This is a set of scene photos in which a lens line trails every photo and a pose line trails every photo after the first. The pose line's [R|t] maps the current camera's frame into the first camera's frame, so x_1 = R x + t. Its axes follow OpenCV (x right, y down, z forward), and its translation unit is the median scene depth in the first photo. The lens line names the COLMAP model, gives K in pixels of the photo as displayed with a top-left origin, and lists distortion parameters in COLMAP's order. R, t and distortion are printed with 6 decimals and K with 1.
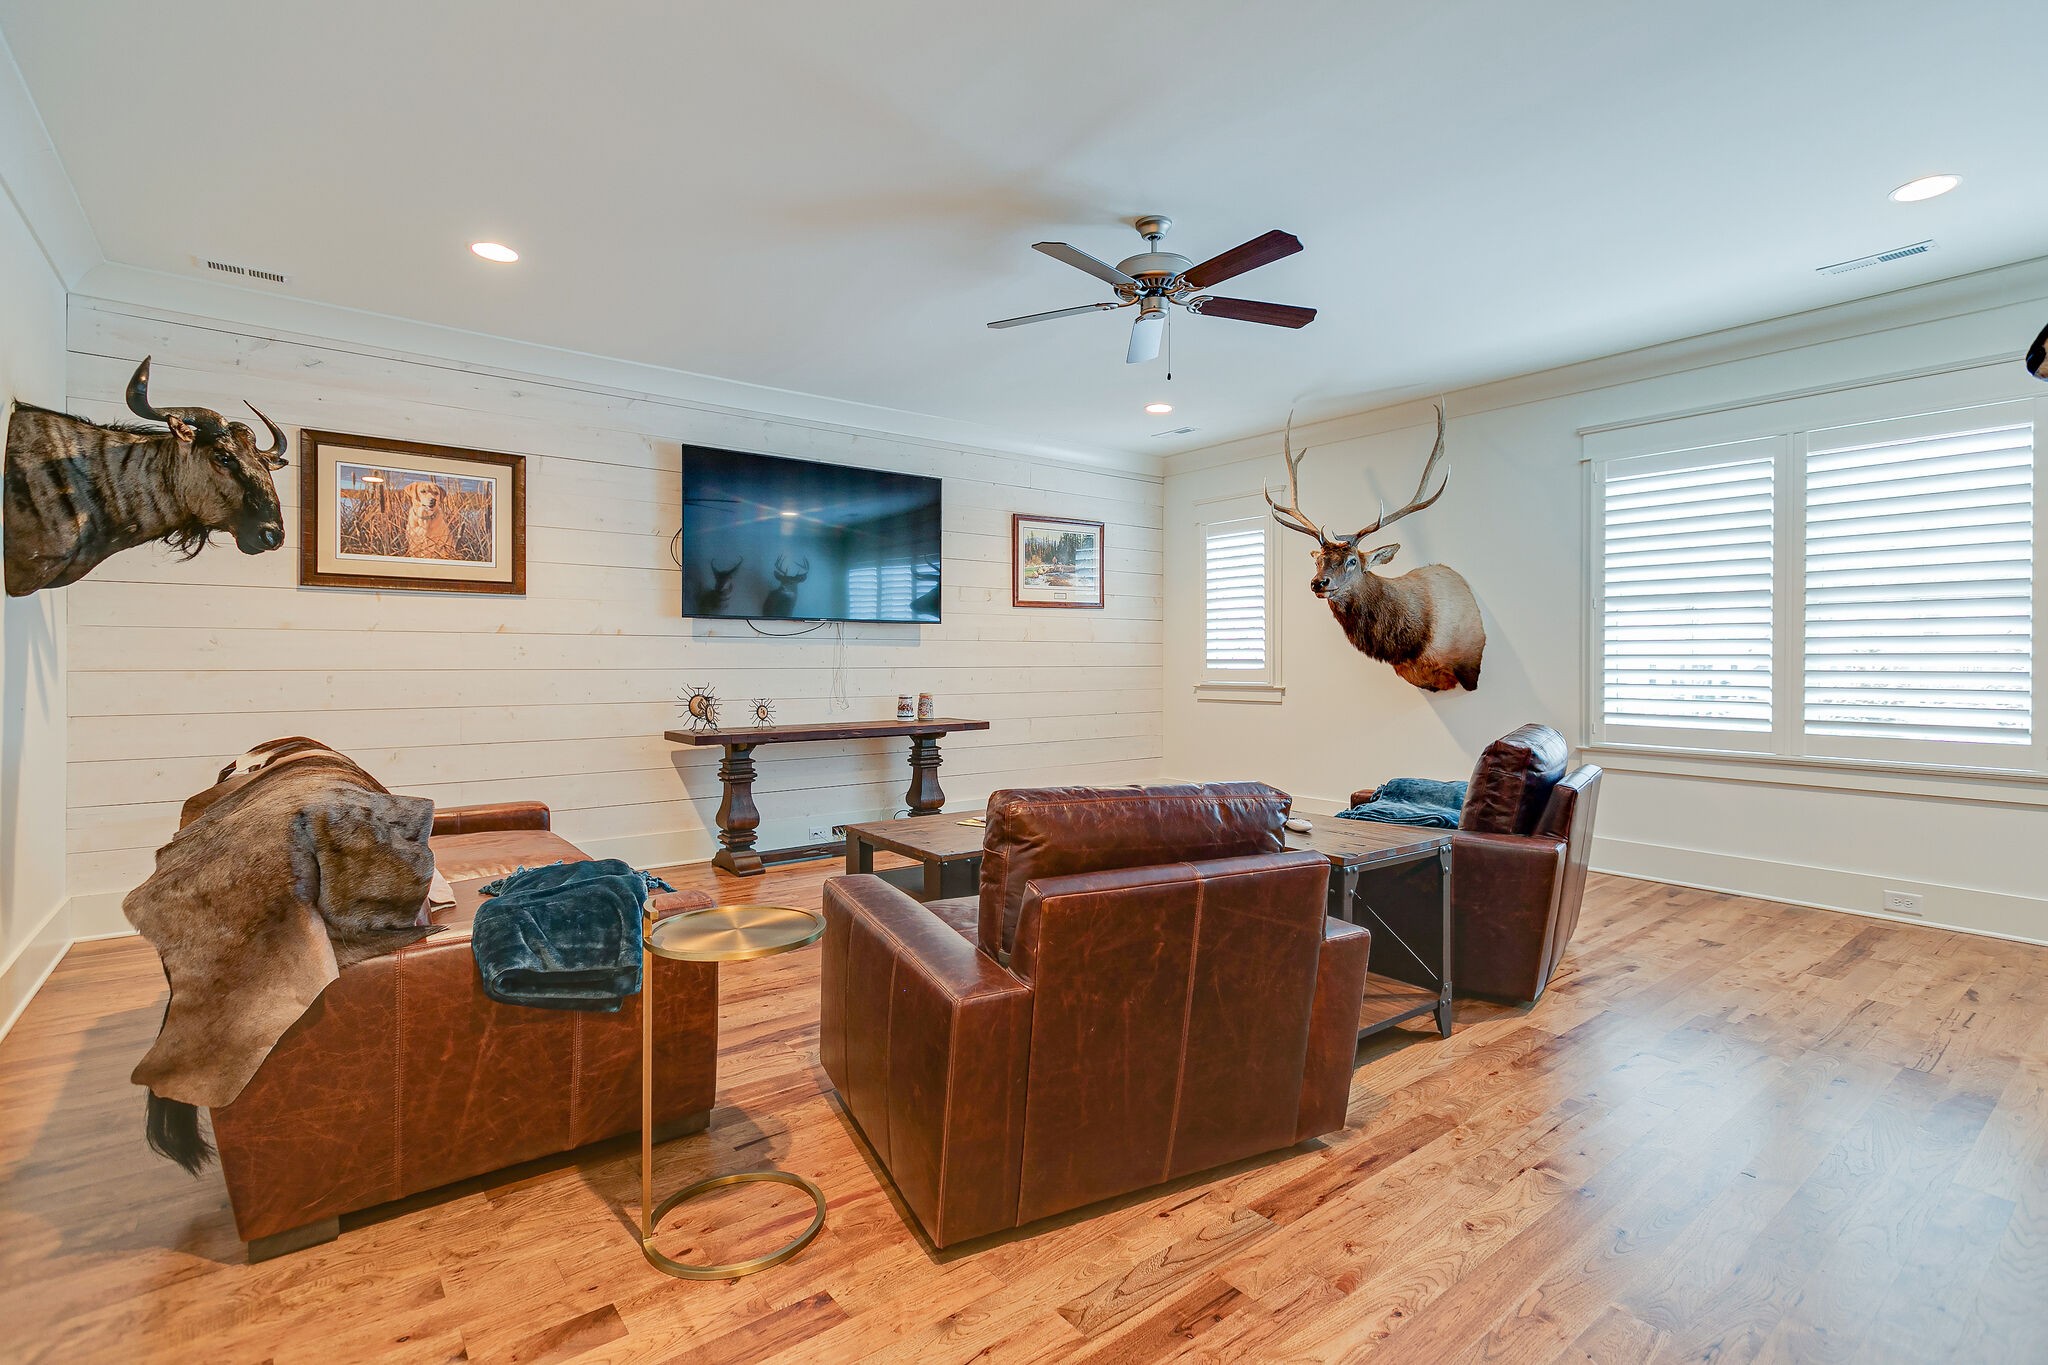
lens RADIAL K [[977.4, 0, 1004.5], [0, 977.4, 648.8], [0, 0, 1]] dist [0.002062, -0.000083]
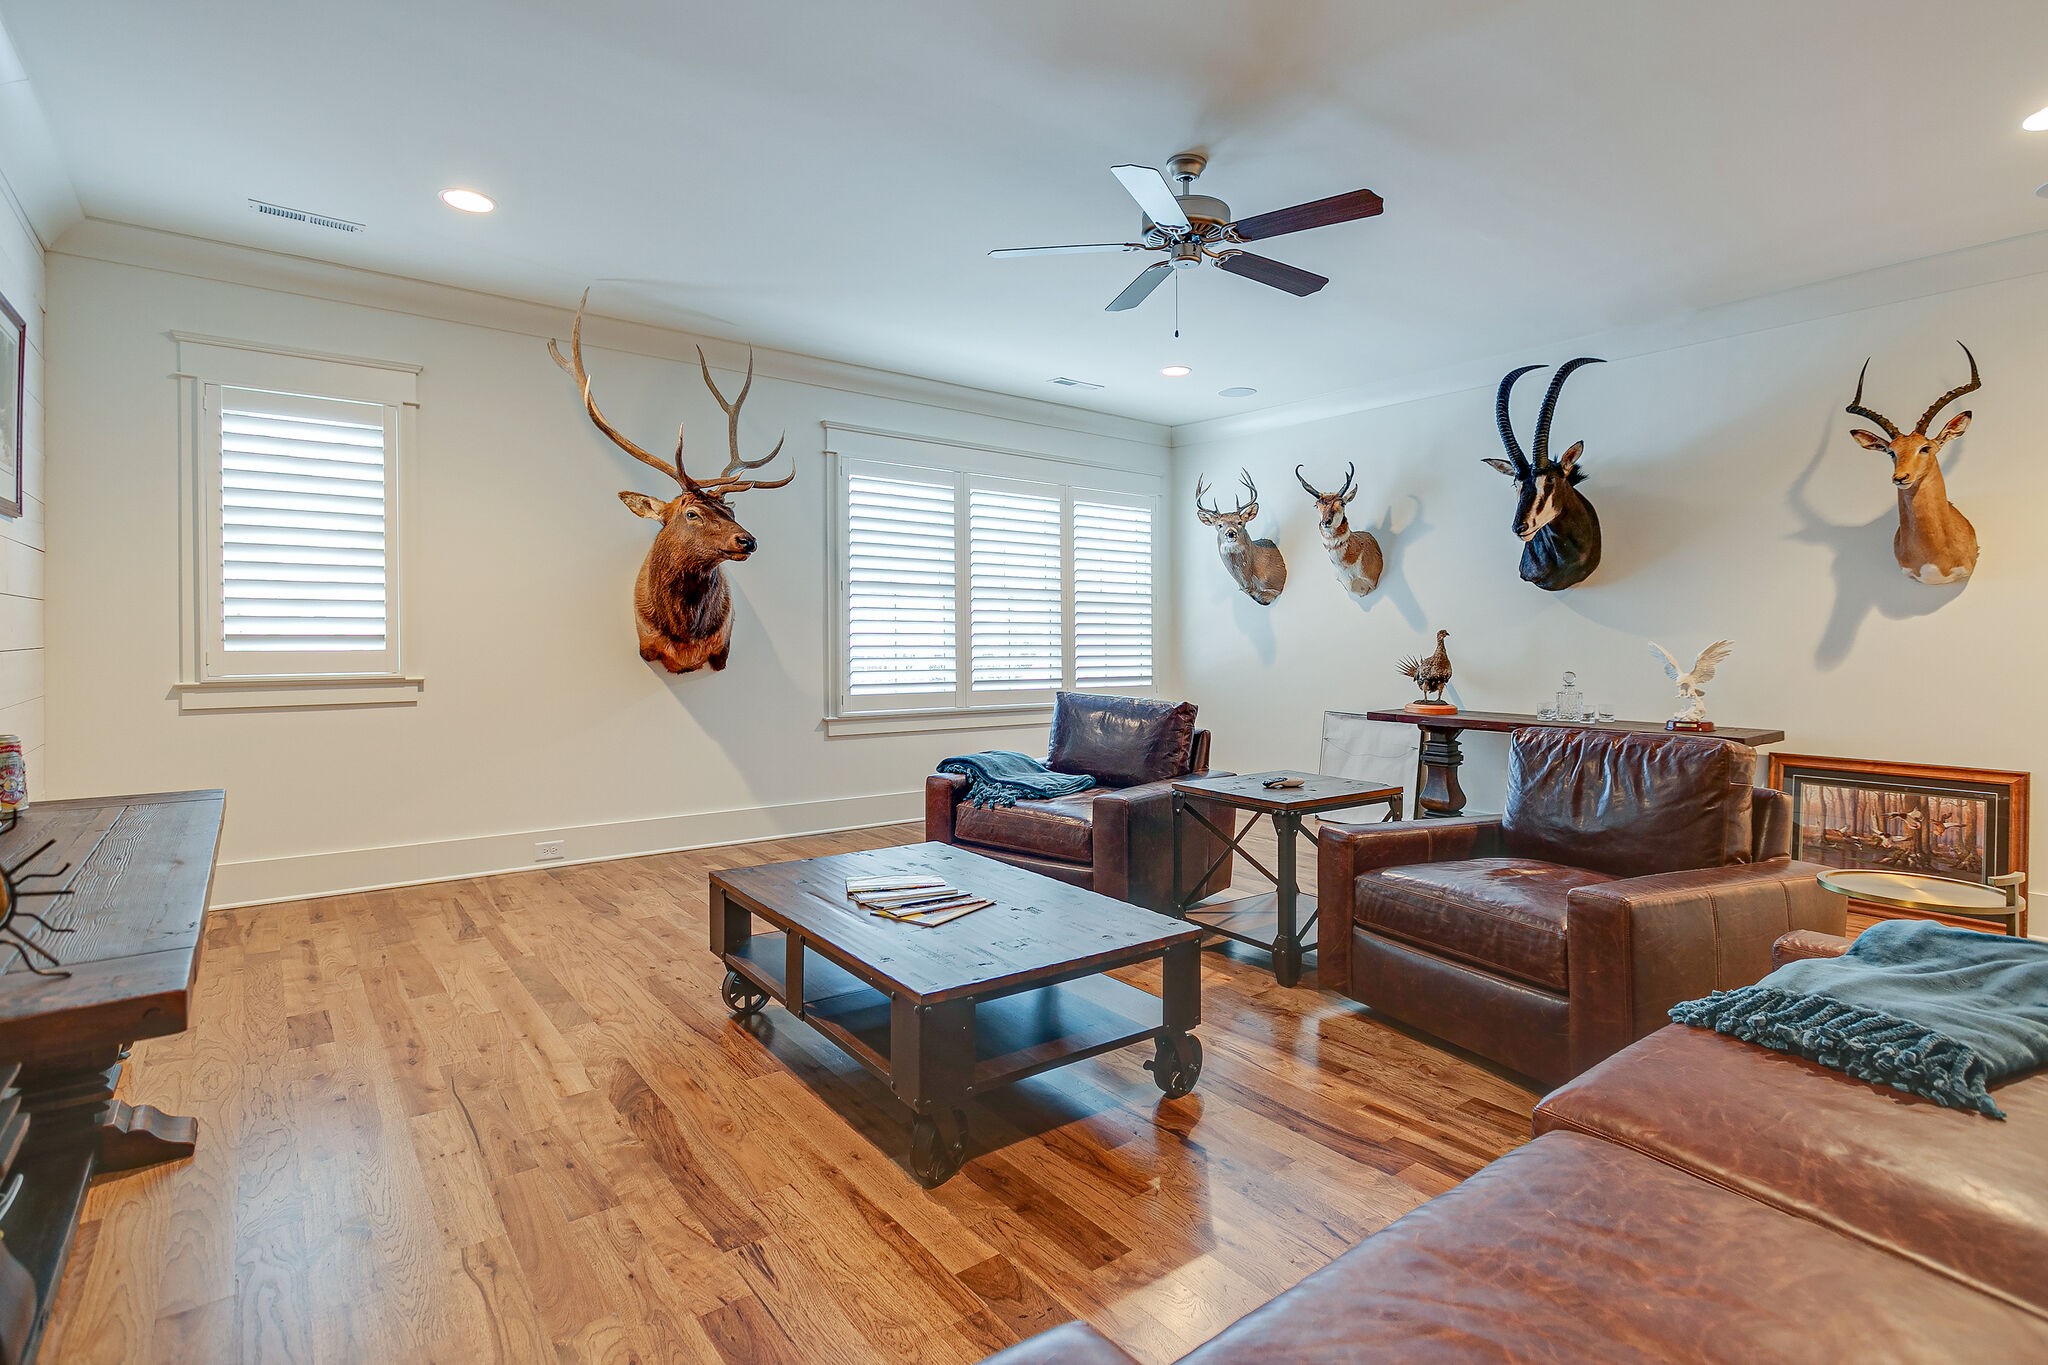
lens RADIAL K [[1003.0, 0, 1090.7], [0, 1003.0, 647.5], [0, 0, 1]] dist [0.003193, 0.000101]
pose [[-0.053754, -0.012216, 0.998479, -0.580340], [-0.015198, 0.999819, 0.011414, 0.006139], [-0.998439, -0.014561, -0.053930, 0.844777]]
